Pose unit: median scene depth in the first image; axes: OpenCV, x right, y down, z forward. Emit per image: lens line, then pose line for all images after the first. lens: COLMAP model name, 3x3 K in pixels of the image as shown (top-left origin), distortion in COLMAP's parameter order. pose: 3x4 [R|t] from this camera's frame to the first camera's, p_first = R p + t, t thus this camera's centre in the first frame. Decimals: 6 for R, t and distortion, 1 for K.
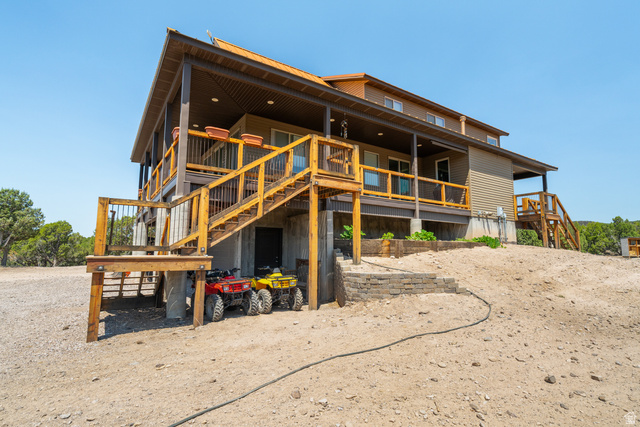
lens RADIAL K [[311.5, 0, 320.0], [0, 311.5, 213.5], [0, 0, 1]] dist [-0.000700, 0.000086]
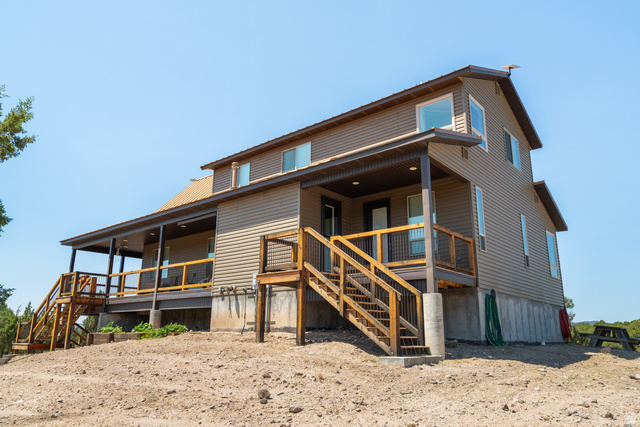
lens RADIAL K [[449.2, 0, 320.0], [0, 449.2, 213.5], [0, 0, 1]] dist [-0.001916, -0.000378]
pose [[0.268500, -0.291555, -0.918098, 1.728547], [0.065270, 0.956412, -0.284634, 0.154603], [0.961066, 0.016500, 0.275827, 1.013813]]
